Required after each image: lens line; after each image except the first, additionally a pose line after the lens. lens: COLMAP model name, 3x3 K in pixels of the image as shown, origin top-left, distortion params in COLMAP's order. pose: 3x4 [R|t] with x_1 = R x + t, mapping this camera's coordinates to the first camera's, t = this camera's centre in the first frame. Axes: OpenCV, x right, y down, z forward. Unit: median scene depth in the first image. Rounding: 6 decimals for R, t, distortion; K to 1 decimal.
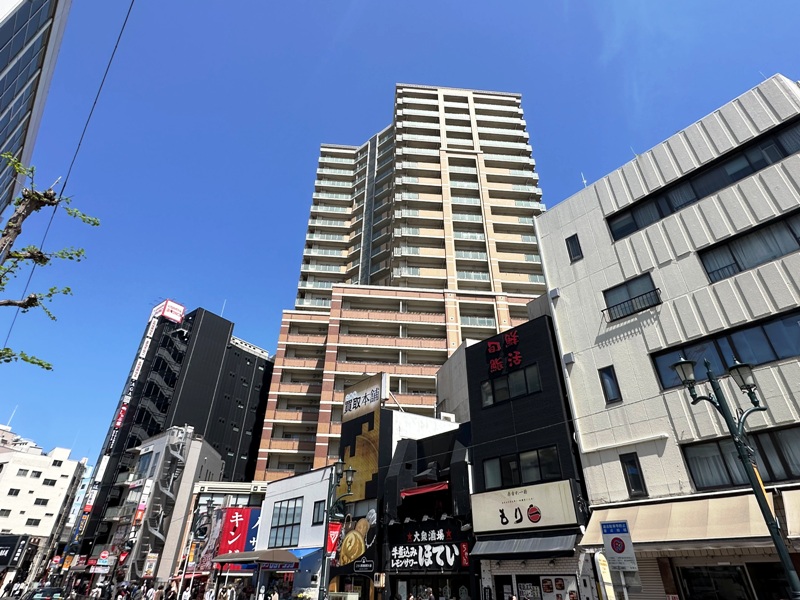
lens RADIAL K [[433.8, 0, 399.7], [0, 433.8, 301.0], [0, 0, 1]] dist [-0.000809, -0.000345]
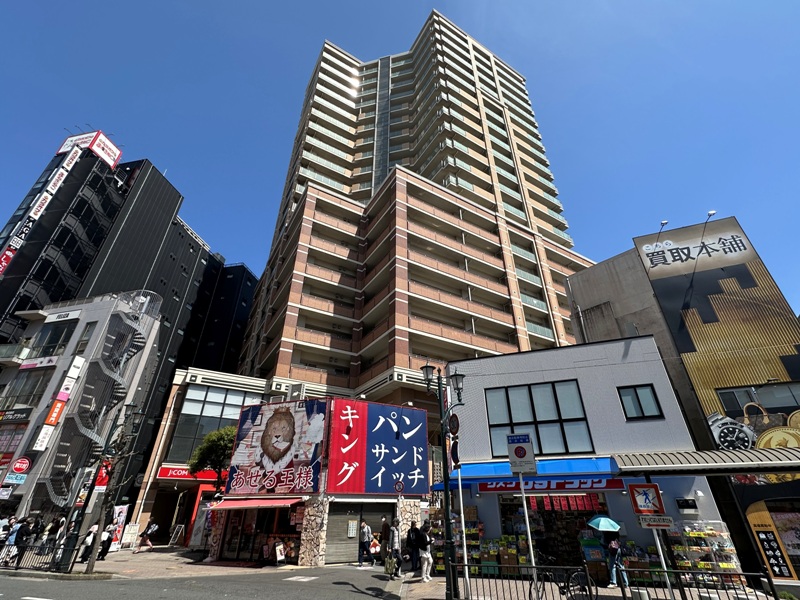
lens RADIAL K [[361.4, 0, 399.5], [0, 361.4, 297.7], [0, 0, 1]] dist [-0.004521, -0.000540]
pose [[0.897520, 0.213867, 0.385640, -0.349196], [-0.232040, 0.972706, 0.000599, 0.201437], [-0.374986, -0.090021, 0.922649, 0.317565]]
